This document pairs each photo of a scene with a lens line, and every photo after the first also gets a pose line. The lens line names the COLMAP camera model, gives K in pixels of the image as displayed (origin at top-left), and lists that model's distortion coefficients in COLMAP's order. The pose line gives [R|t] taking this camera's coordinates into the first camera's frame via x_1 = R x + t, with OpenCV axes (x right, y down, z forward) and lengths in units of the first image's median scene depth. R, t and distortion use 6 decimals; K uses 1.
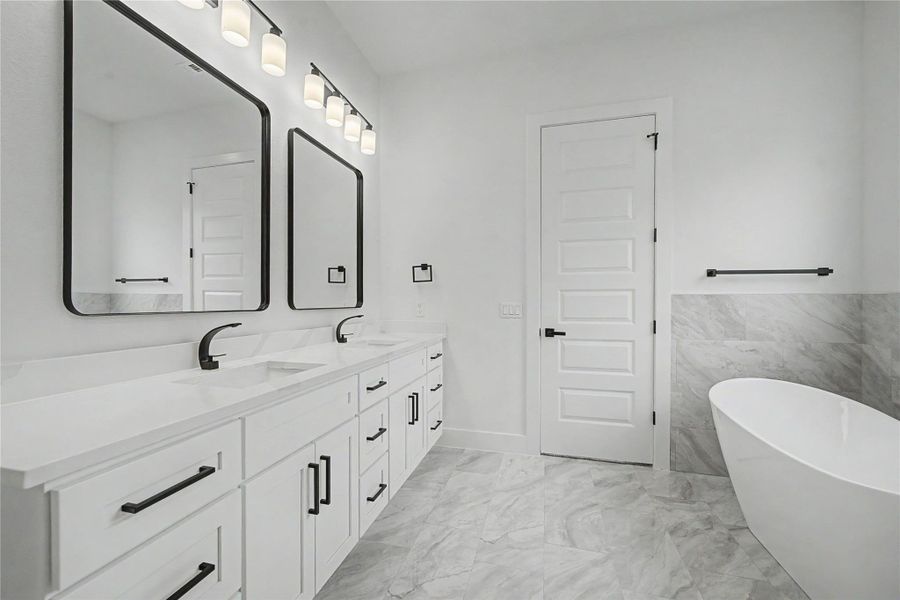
lens RADIAL K [[353.6, 0, 451.6], [0, 353.6, 303.2], [0, 0, 1]] dist [-0.004167, -0.000460]
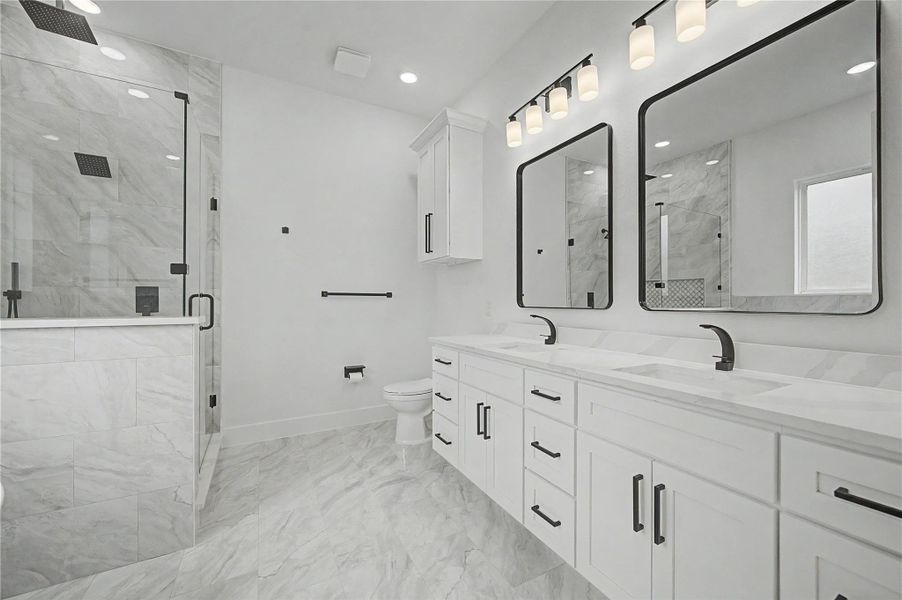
lens RADIAL K [[354.4, 0, 453.3], [0, 354.4, 300.5], [0, 0, 1]] dist [-0.004167, -0.000460]
pose [[-0.733399, -0.003367, -0.679790, 0.440322], [-0.001763, 0.999994, -0.003051, -0.003152], [0.679796, -0.001039, -0.733400, 1.166729]]
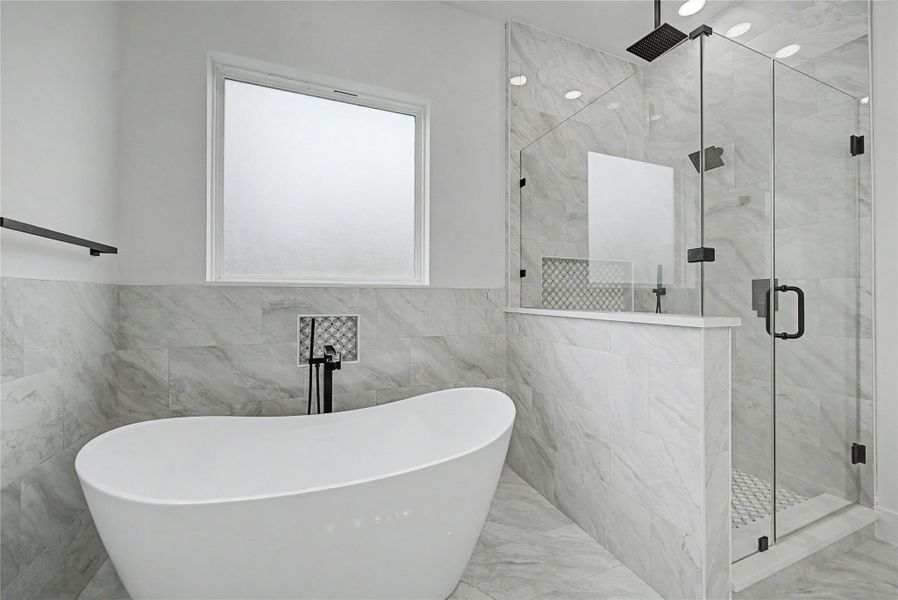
lens RADIAL K [[352.8, 0, 451.7], [0, 352.8, 292.5], [0, 0, 1]] dist [-0.004167, -0.000460]
pose [[-0.590686, 0.005815, 0.806880, 0.132656], [-0.001921, 0.999961, -0.008612, -0.003862], [-0.806899, -0.006637, -0.590652, 0.895545]]
